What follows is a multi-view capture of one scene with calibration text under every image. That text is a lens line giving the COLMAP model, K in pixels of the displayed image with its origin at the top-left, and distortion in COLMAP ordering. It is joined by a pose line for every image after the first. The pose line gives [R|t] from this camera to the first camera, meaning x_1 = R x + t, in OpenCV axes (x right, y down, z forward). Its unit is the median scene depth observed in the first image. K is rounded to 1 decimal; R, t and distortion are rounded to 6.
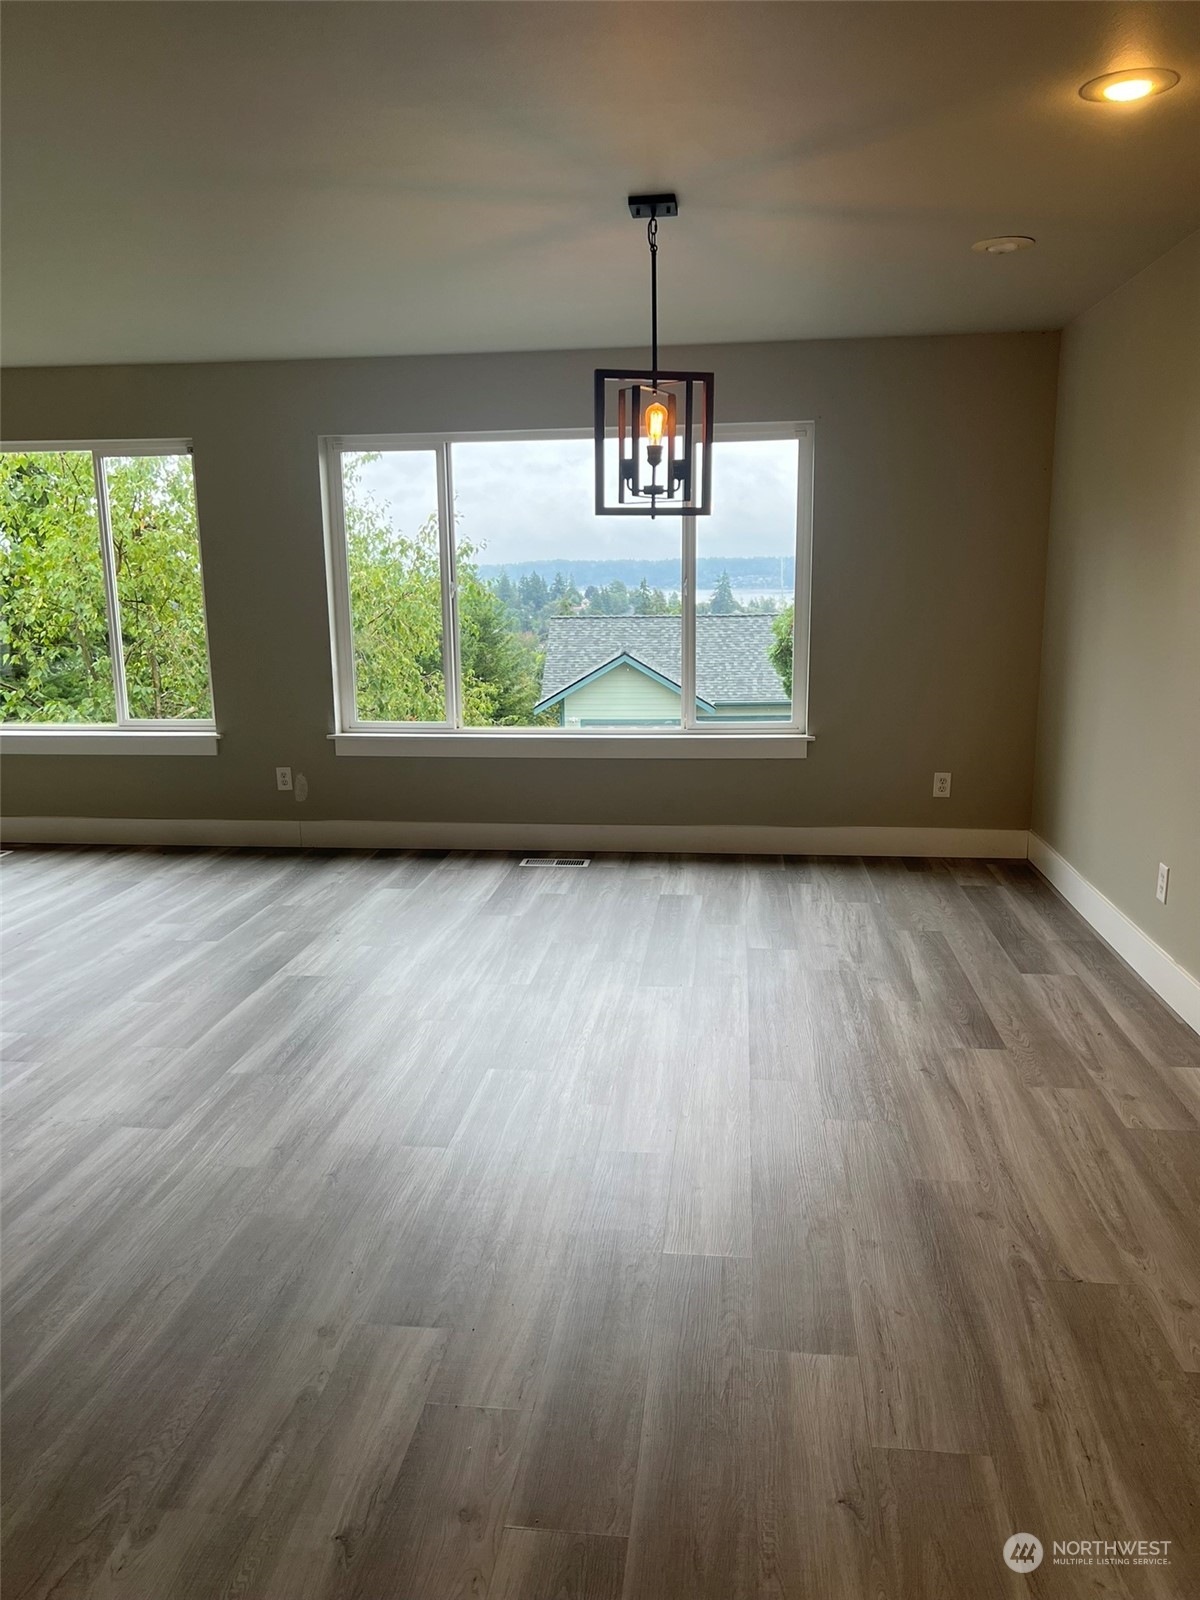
lens RADIAL K [[1211.0, 0, 590.7], [0, 1211.0, 811.8], [0, 0, 1]] dist [0.032592, -0.048591]
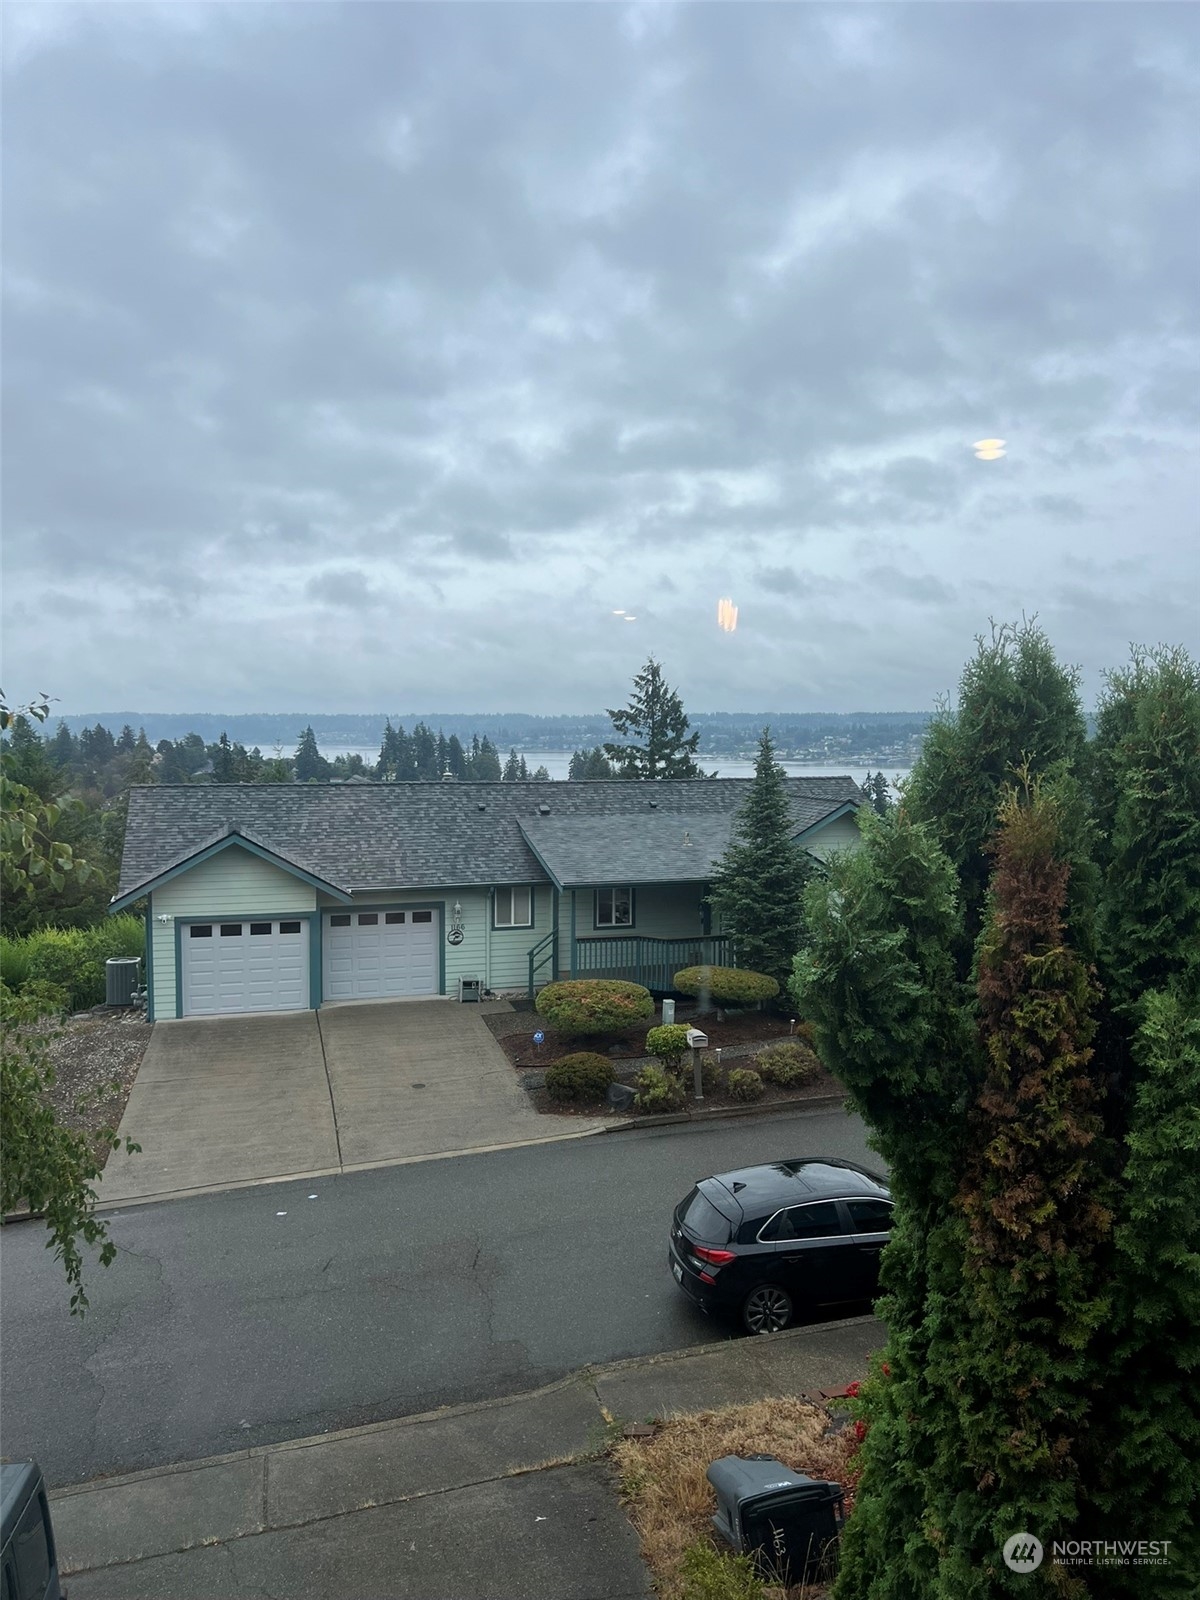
lens RADIAL K [[1211.0, 0, 610.8], [0, 1211.0, 802.5], [0, 0, 1]] dist [0.032592, -0.048591]
pose [[0.938625, -0.006656, 0.344876, -0.076389], [0.052844, 0.990787, -0.124698, -0.201320], [-0.340869, 0.135269, 0.930328, 0.922102]]
